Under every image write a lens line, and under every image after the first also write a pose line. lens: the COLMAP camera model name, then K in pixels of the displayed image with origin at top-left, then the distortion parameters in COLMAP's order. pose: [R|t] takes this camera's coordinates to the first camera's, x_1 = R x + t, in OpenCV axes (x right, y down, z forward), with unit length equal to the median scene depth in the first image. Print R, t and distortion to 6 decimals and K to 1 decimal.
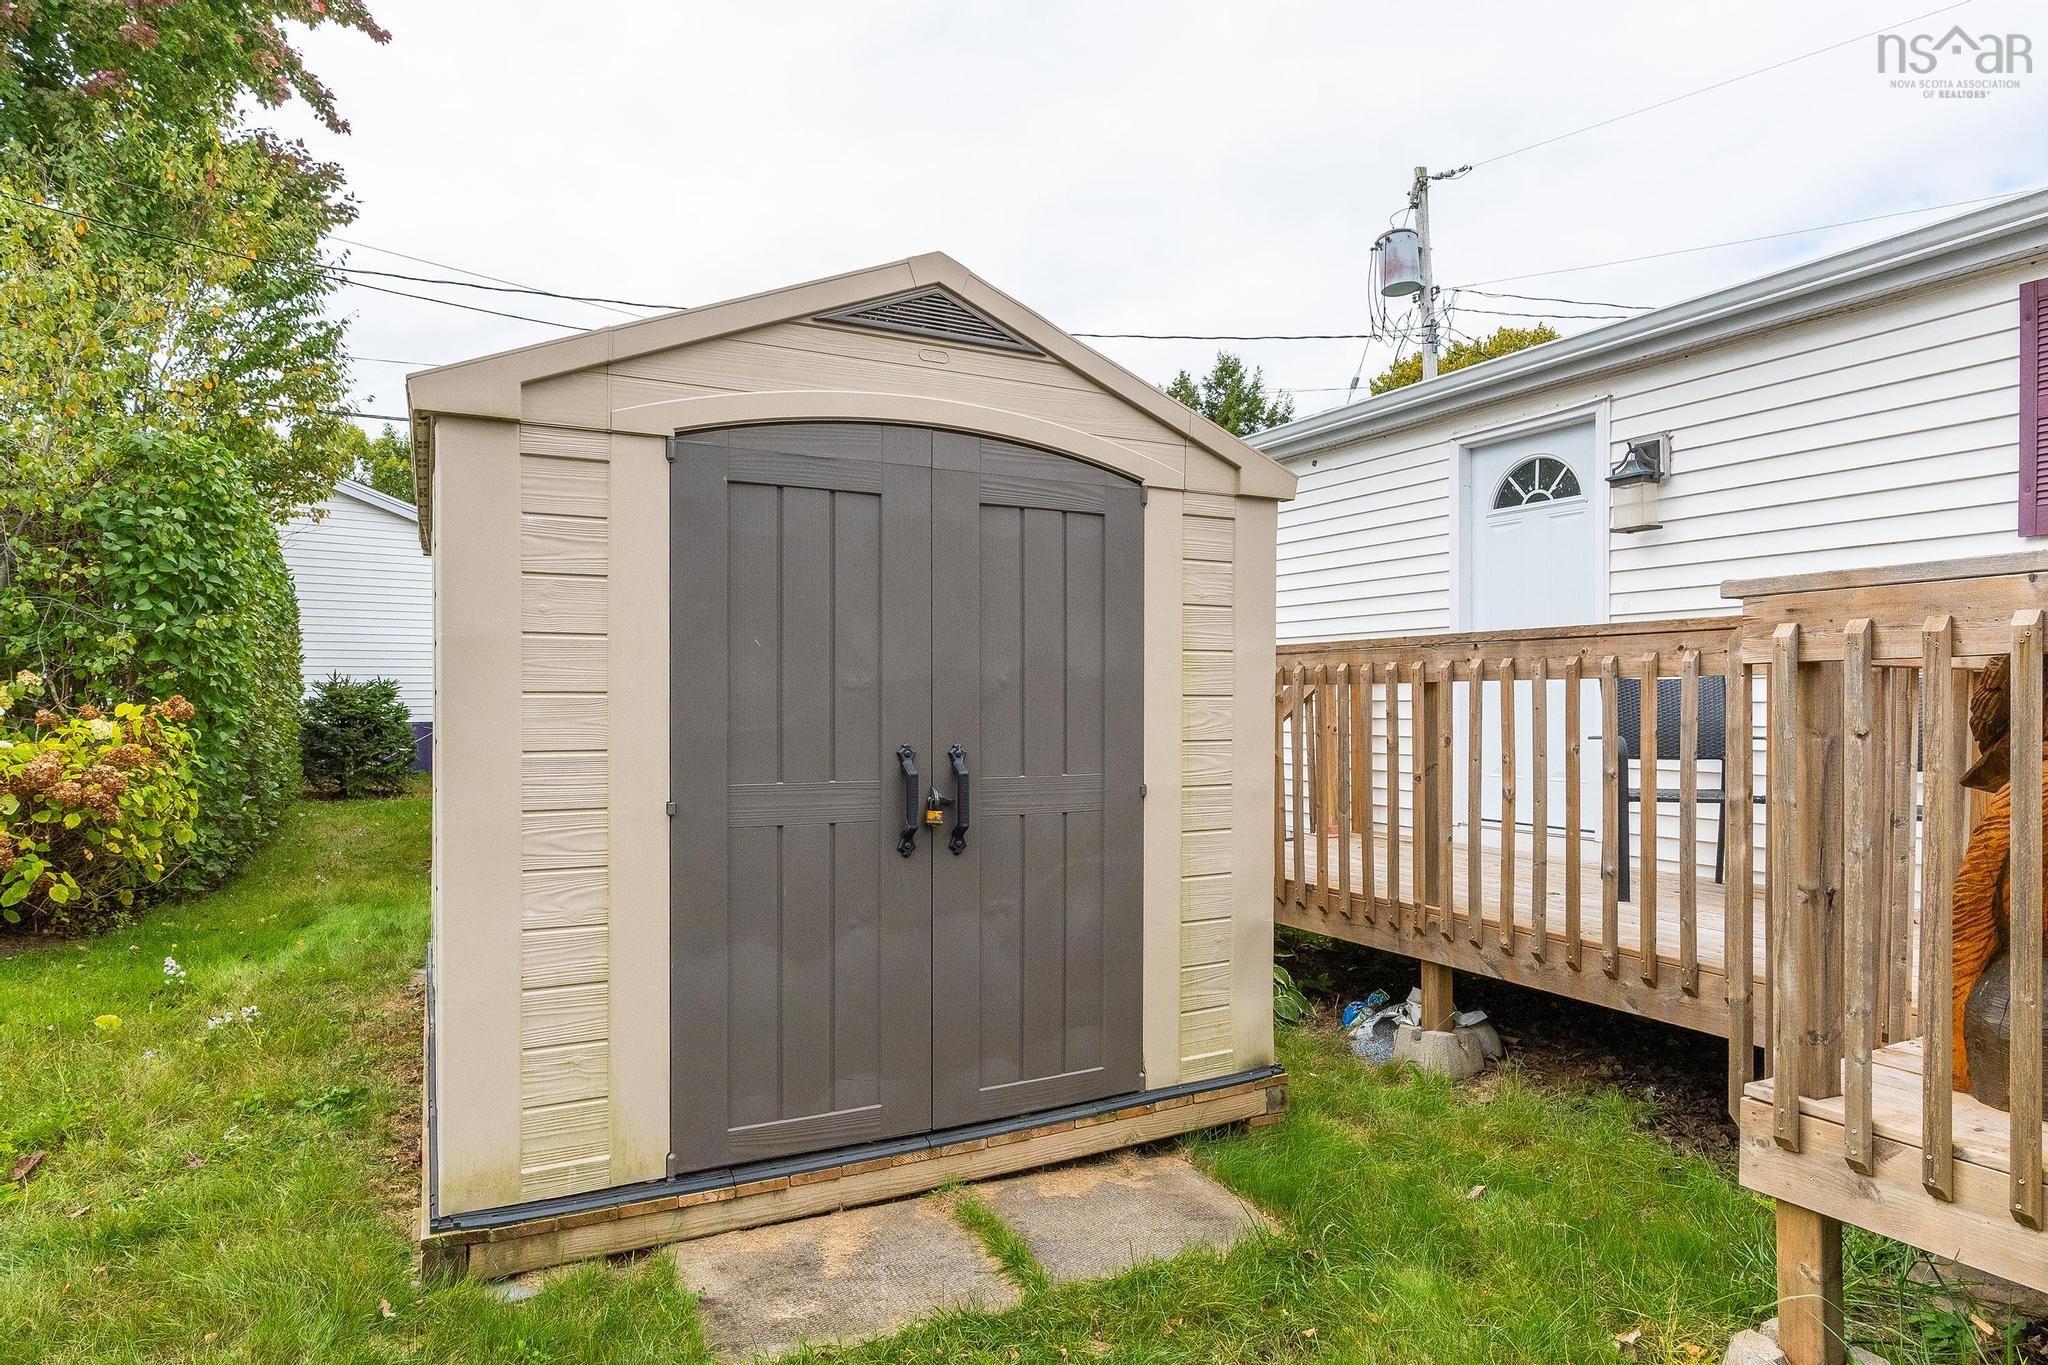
lens RADIAL K [[1164.3, 0, 1025.5], [0, 1164.3, 694.5], [0, 0, 1]] dist [-0.005584, 0.003066]
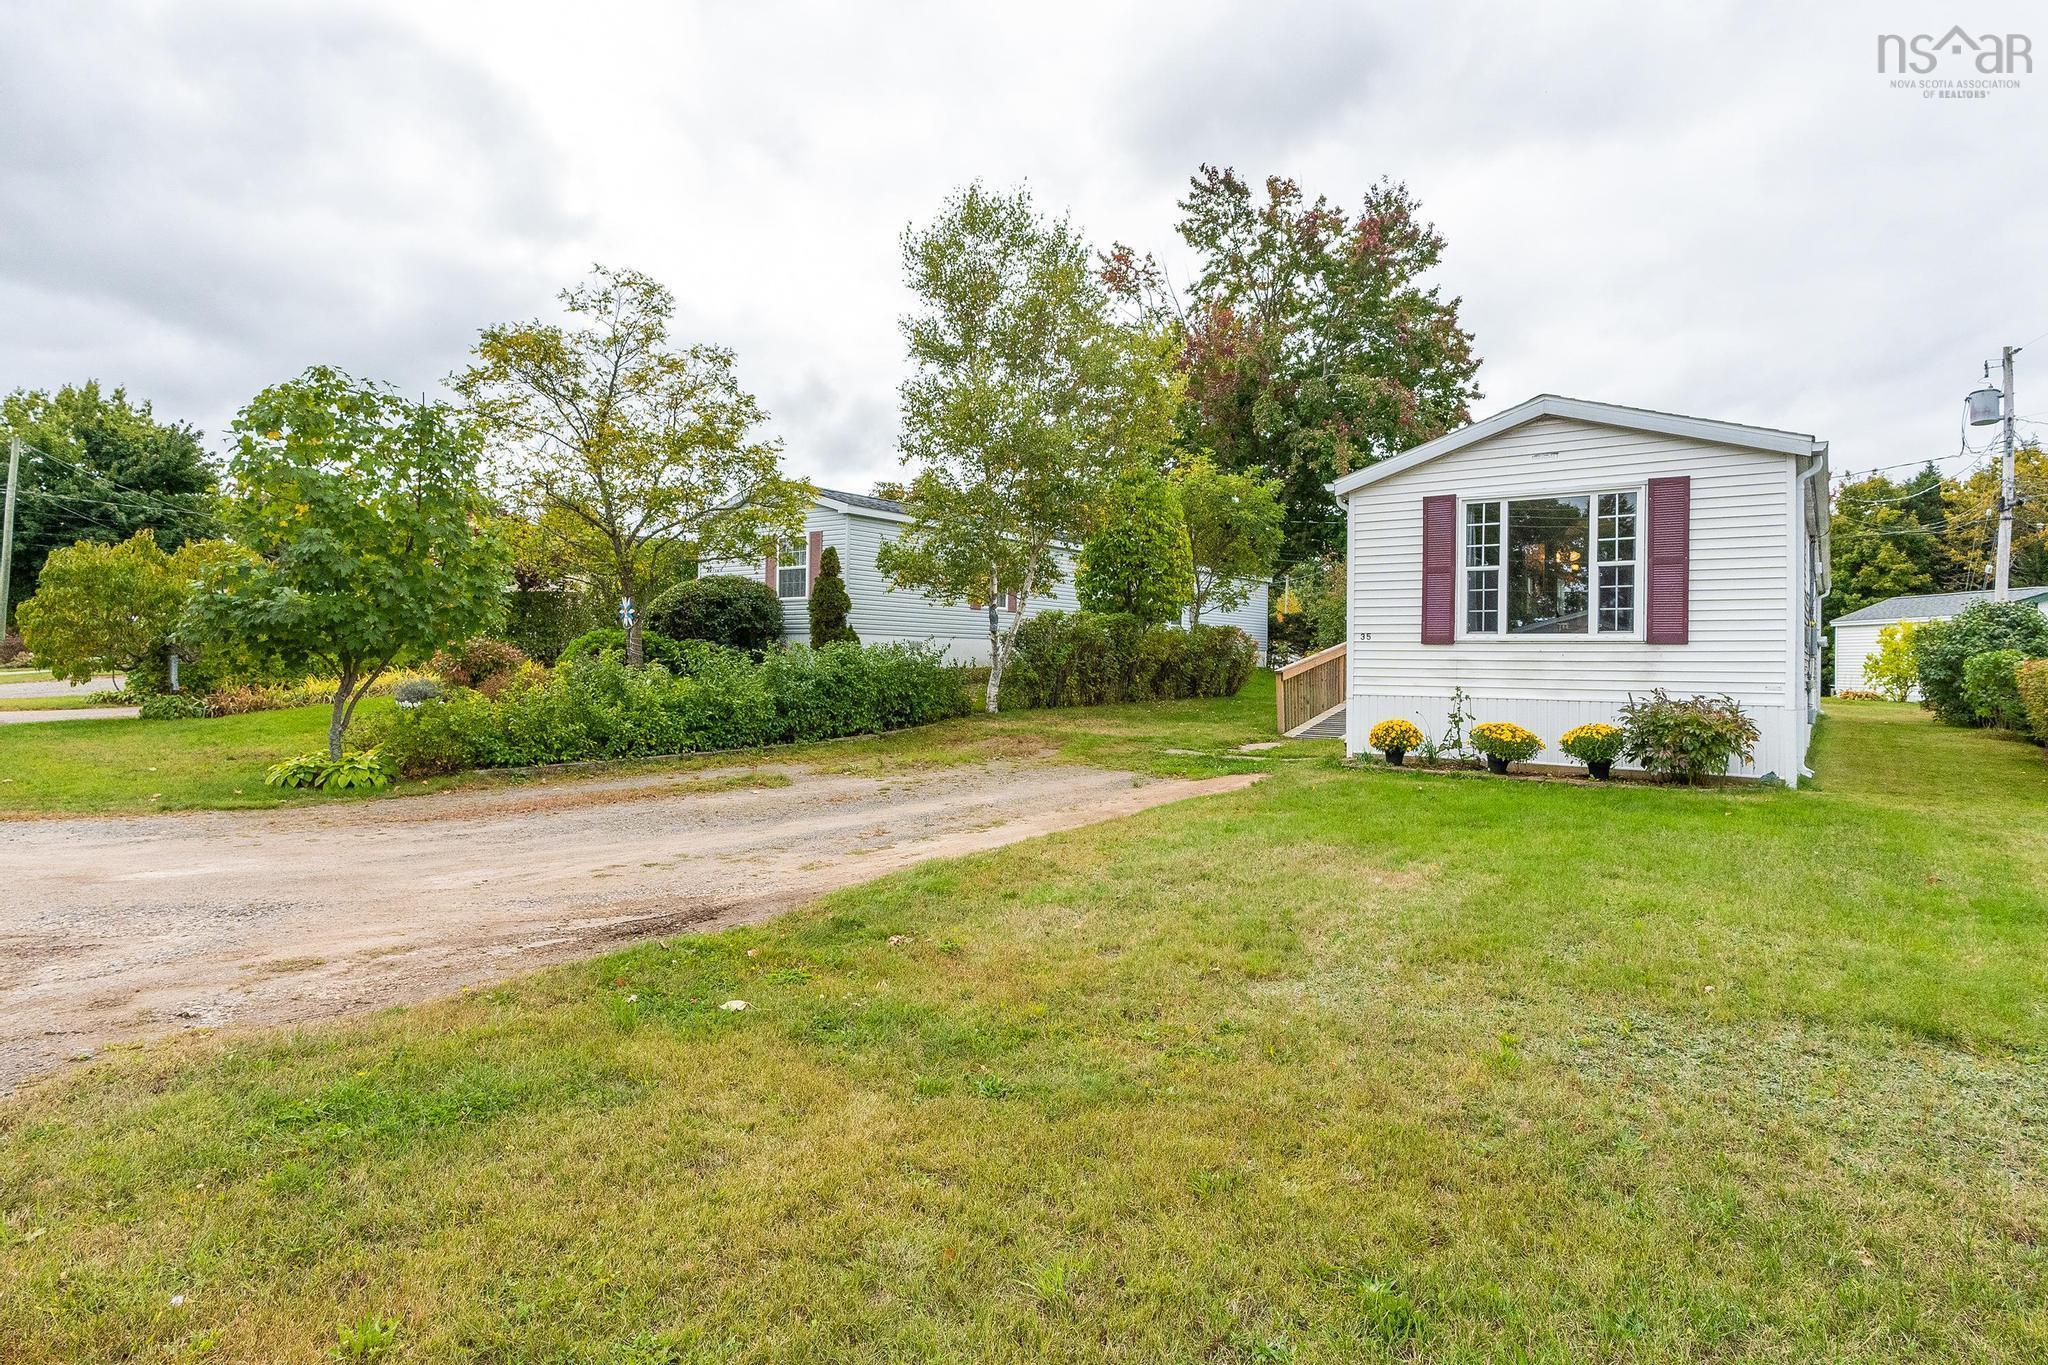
lens RADIAL K [[1091.8, 0, 1014.7], [0, 1091.8, 655.0], [0, 0, 1]] dist [-0.011769, 0.008332]
pose [[0.417146, 0.007365, -0.908810, 3.231867], [-0.020173, 0.999796, -0.001157, 0.070216], [0.908615, 0.018817, 0.417210, -2.624371]]
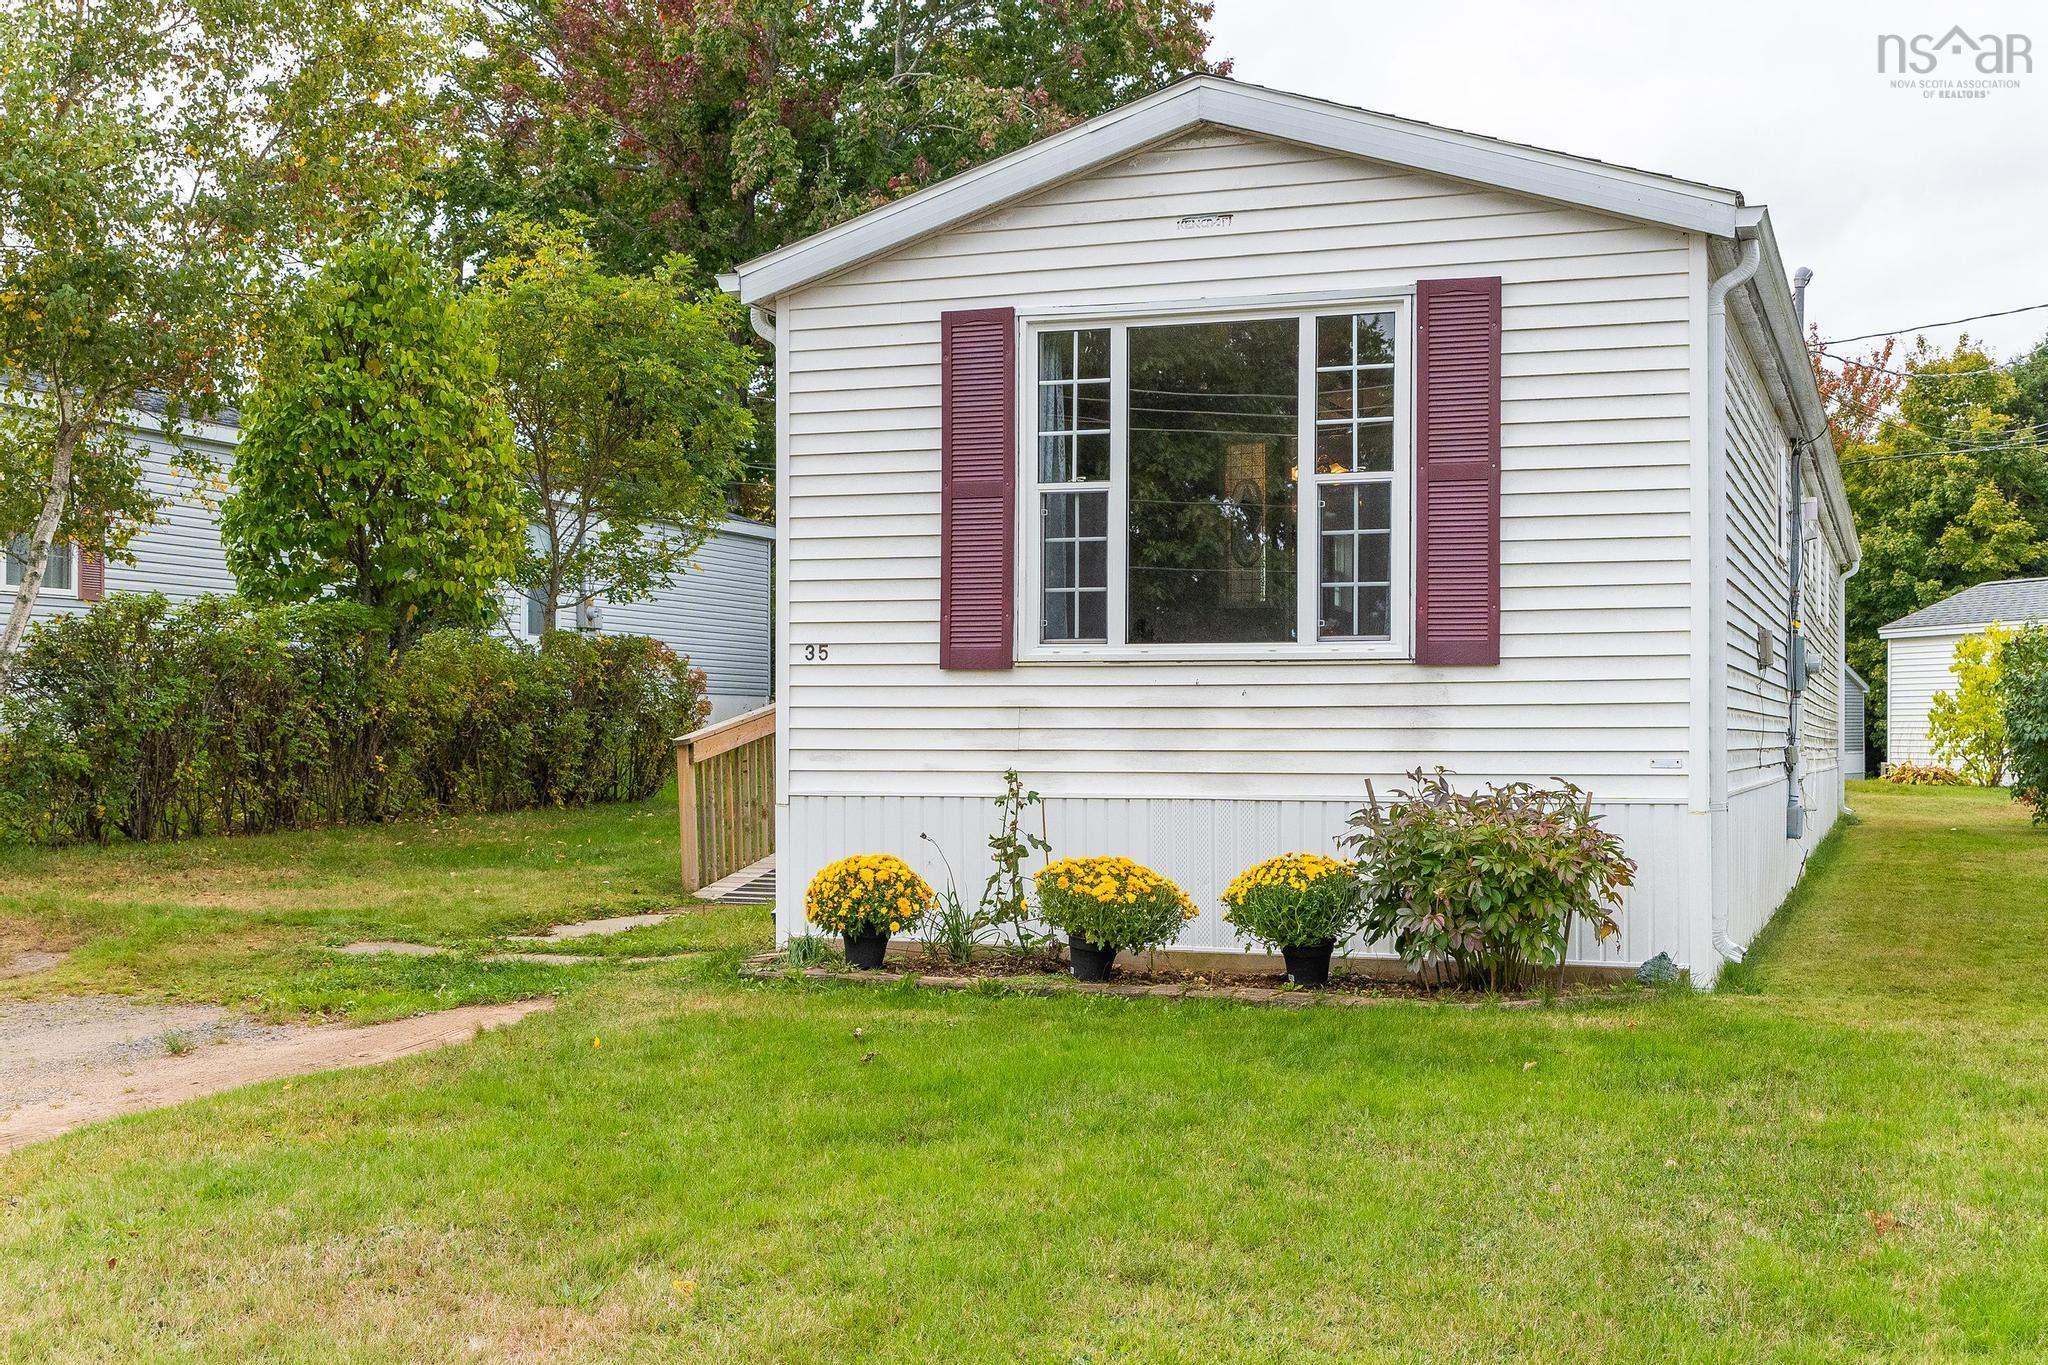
lens RADIAL K [[2439.6, 0, 1019.8], [0, 2439.6, 727.7], [0, 0, 1]] dist [0.010627, 0.000000]
pose [[0.661957, 0.007651, -0.749503, 3.146071], [-0.010038, 0.999949, 0.001342, 0.073869], [0.749475, 0.006635, 0.661999, -2.277963]]
